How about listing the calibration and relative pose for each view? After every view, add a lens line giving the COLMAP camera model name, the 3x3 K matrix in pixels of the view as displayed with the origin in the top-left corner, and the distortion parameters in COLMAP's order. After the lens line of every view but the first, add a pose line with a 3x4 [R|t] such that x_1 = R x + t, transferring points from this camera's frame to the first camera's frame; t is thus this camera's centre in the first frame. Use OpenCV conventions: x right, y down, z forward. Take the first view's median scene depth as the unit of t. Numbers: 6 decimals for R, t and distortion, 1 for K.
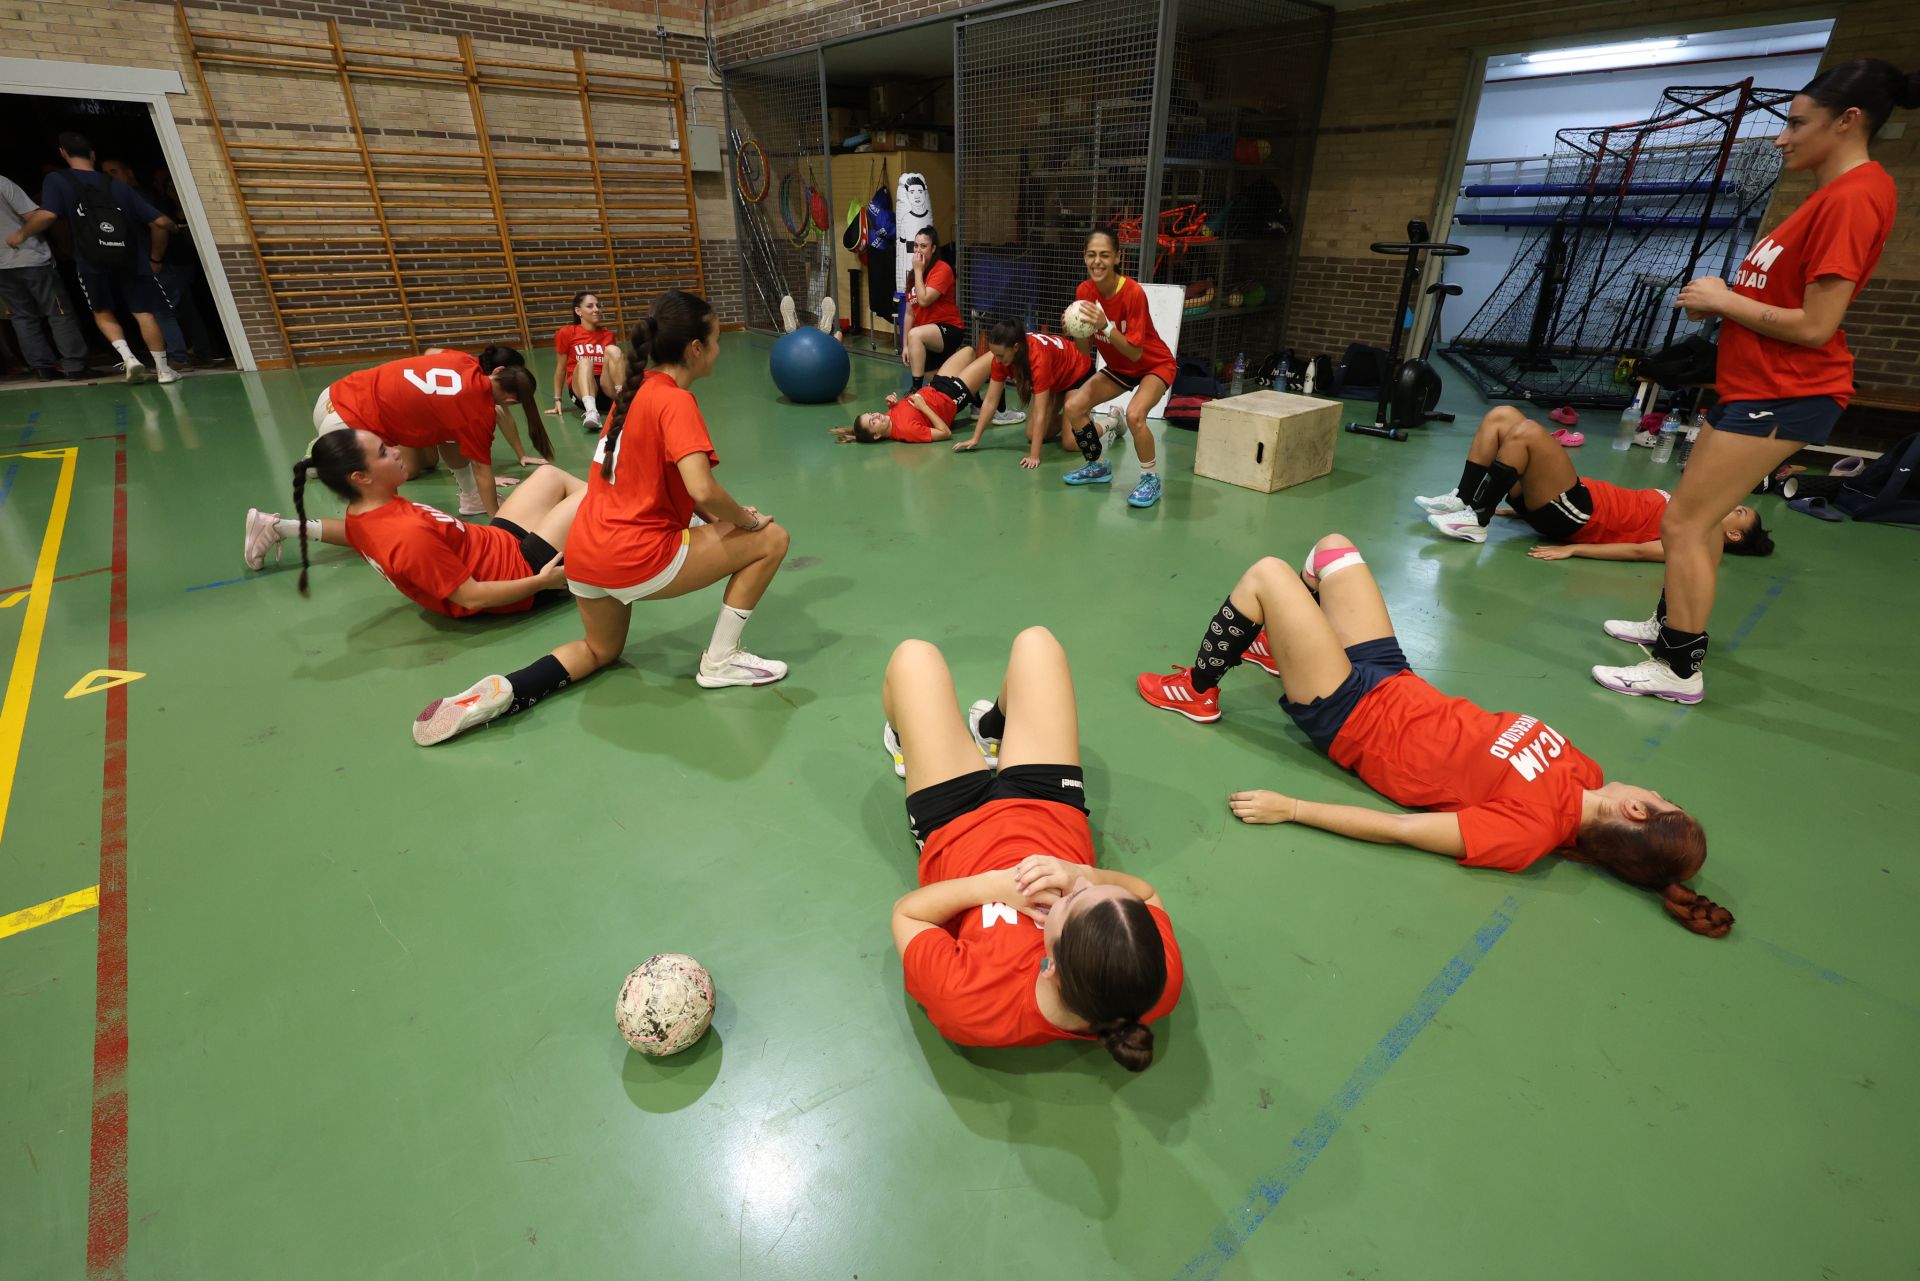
lens RADIAL K [[889.6, 0, 974.5], [0, 889.6, 643.8], [0, 0, 1]] dist [-0.000350, 0.000378]
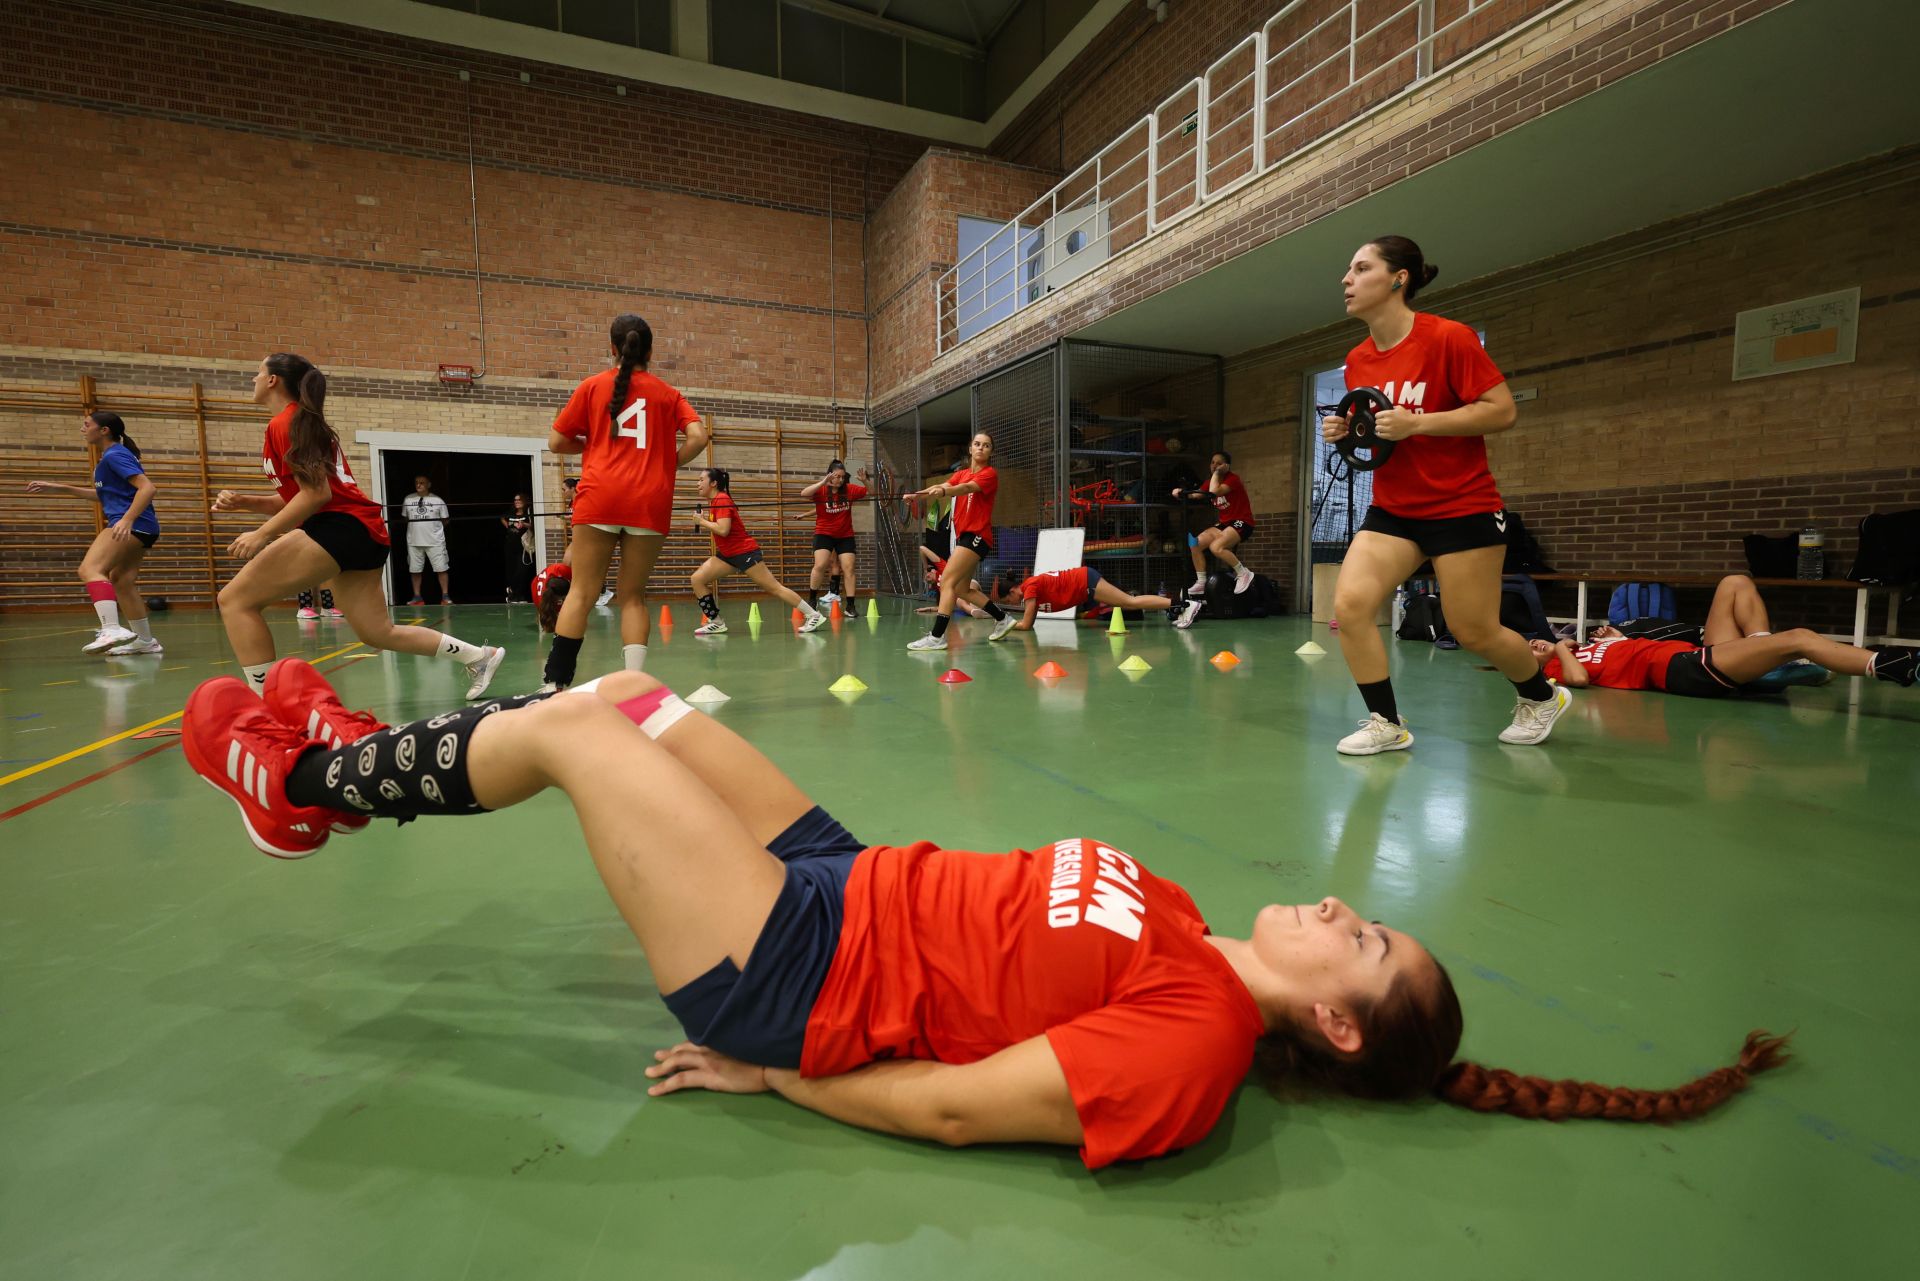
lens RADIAL K [[889.6, 0, 970.9], [0, 889.6, 634.8], [0, 0, 1]] dist [-0.000350, 0.000378]
pose [[0.955711, 0.011392, -0.294086, 0.359686], [-0.115809, 0.933193, -0.340203, 0.188356], [0.270563, 0.359194, 0.893183, -0.177551]]
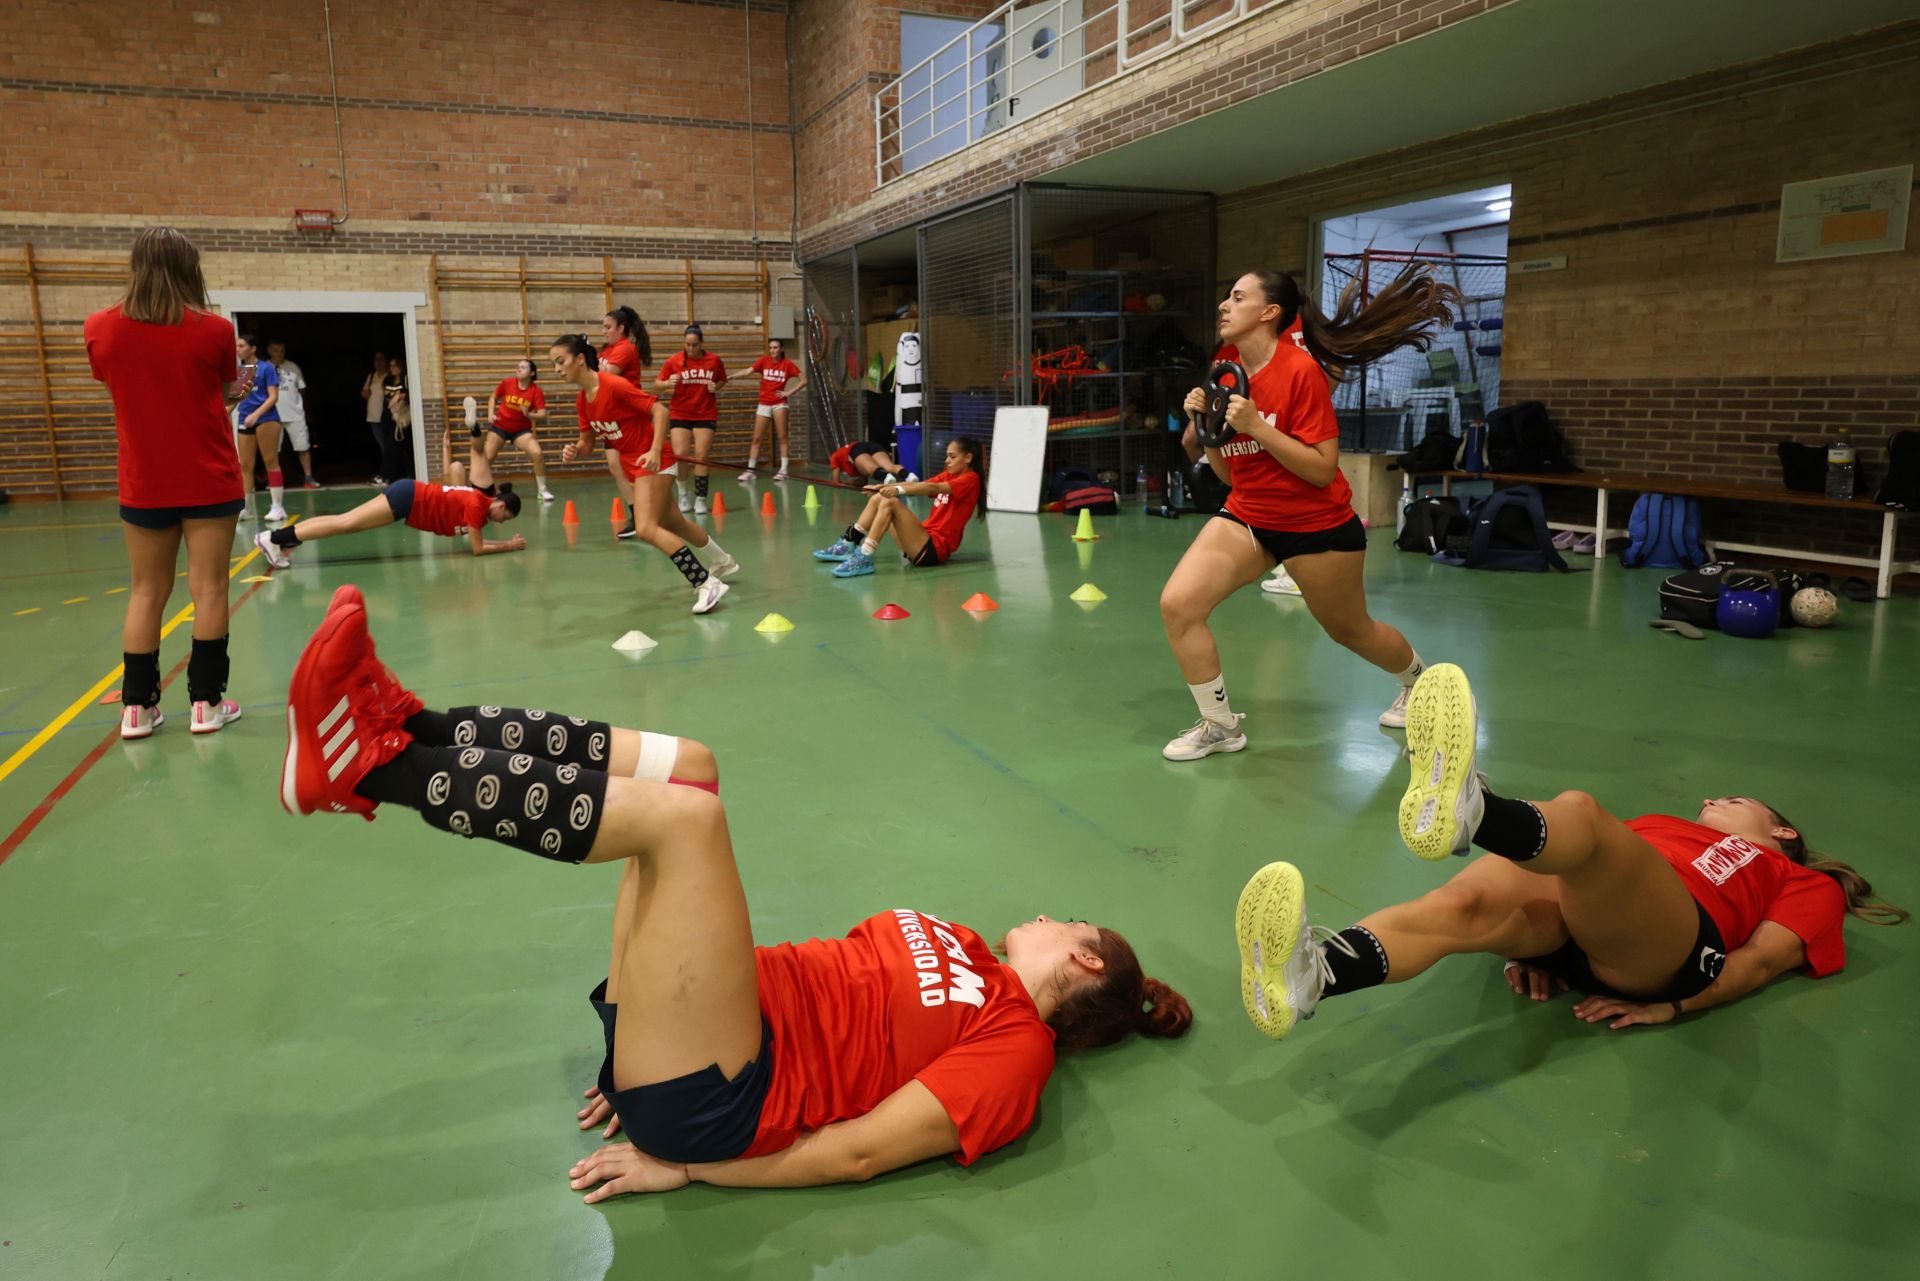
lens RADIAL K [[1128.4, 0, 881.8], [0, 1128.4, 544.9], [0, 0, 1]] dist [-0.003572, 0.004177]
pose [[0.942443, 0.019407, -0.333803, 0.402848], [-0.119395, 0.952032, -0.281743, 0.174177], [0.312323, 0.305381, 0.899554, -0.288393]]
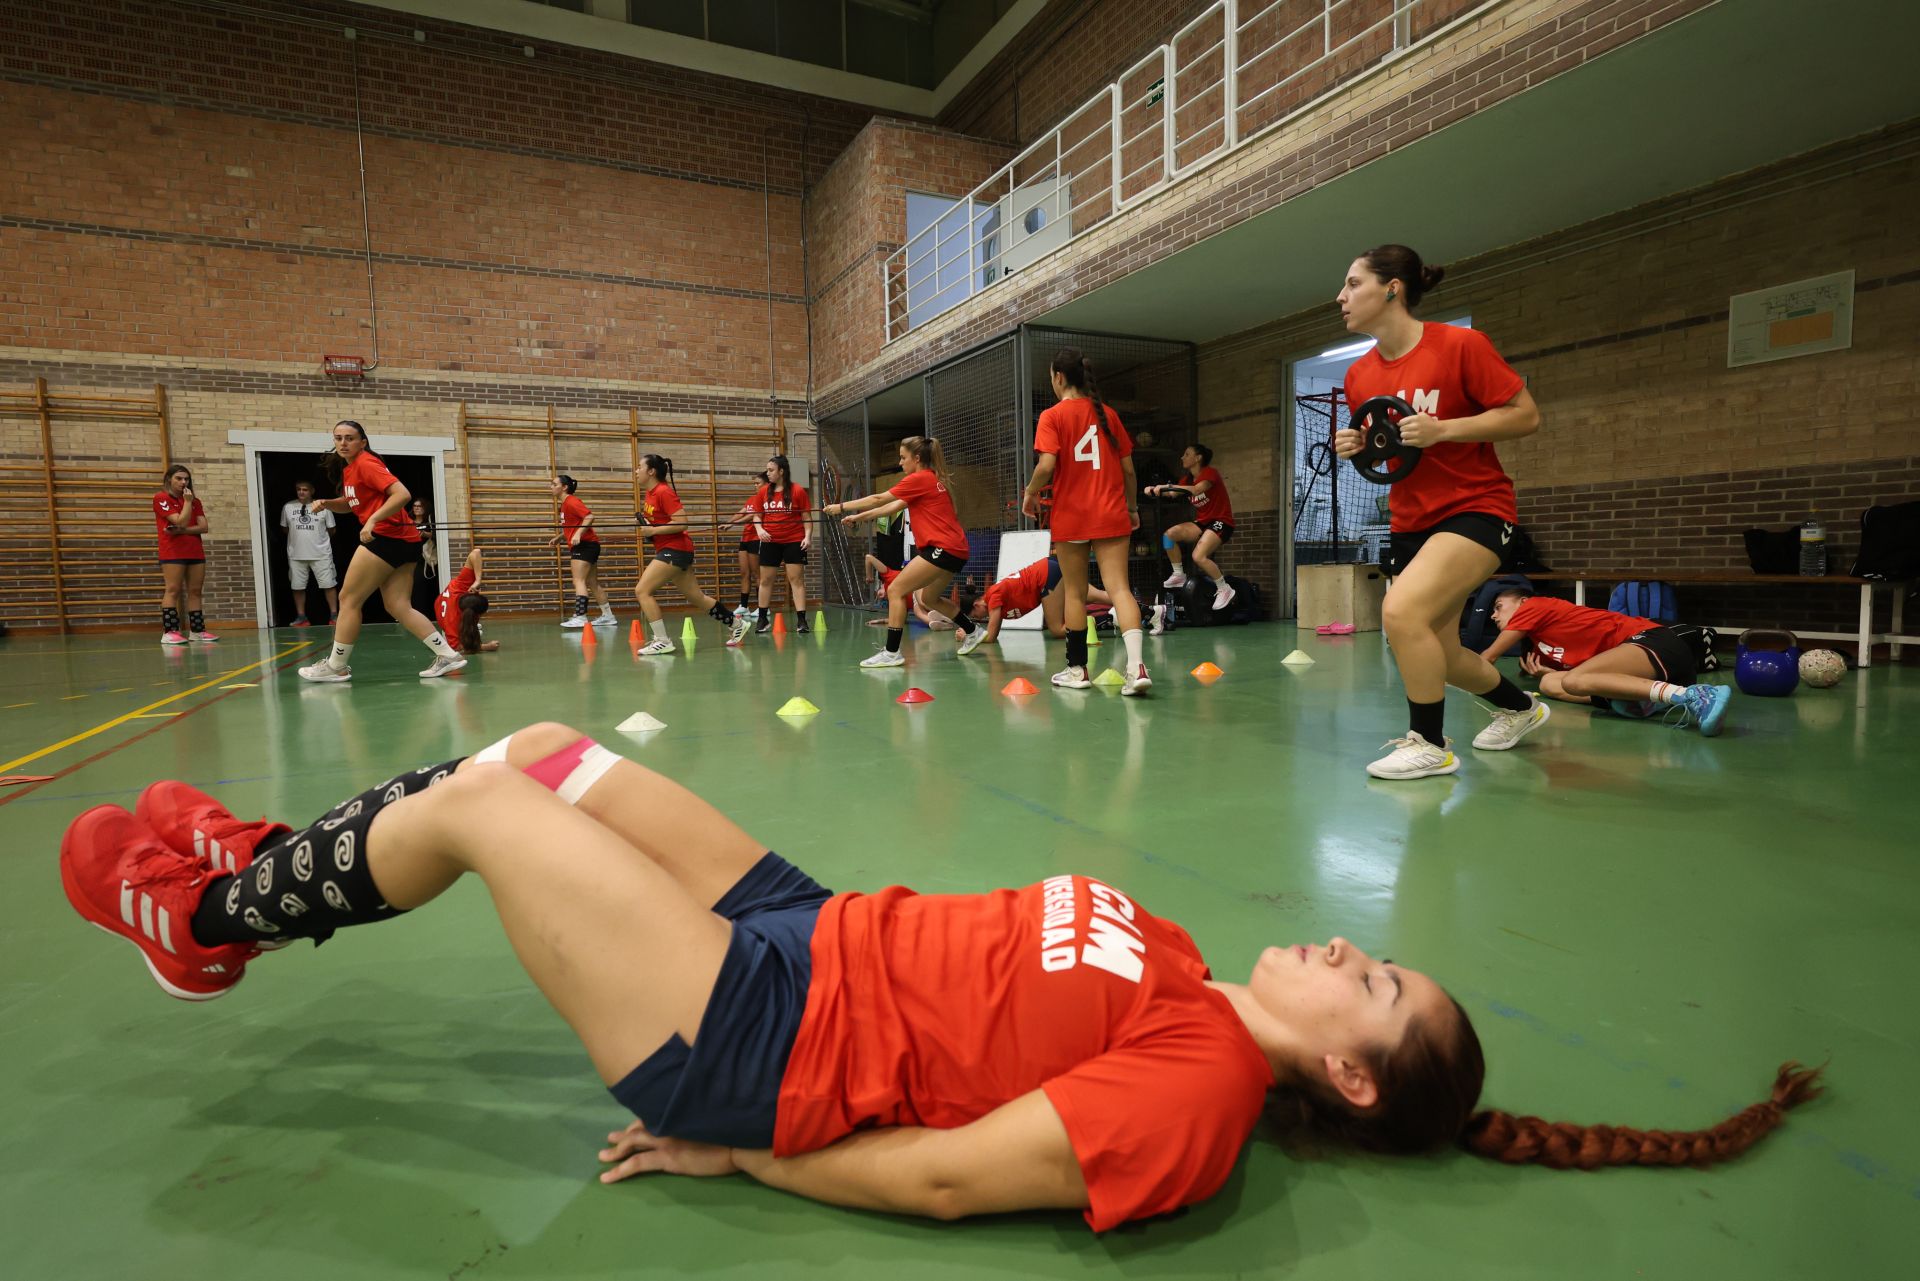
lens RADIAL K [[975.0, 0, 970.7], [0, 975.0, 633.9], [0, 0, 1]] dist [0.000498, 0.001059]
pose [[0.968271, -0.009616, -0.249716, 0.356442], [-0.082796, 0.930477, -0.356872, 0.187124], [0.235787, 0.366225, 0.900158, -0.179559]]
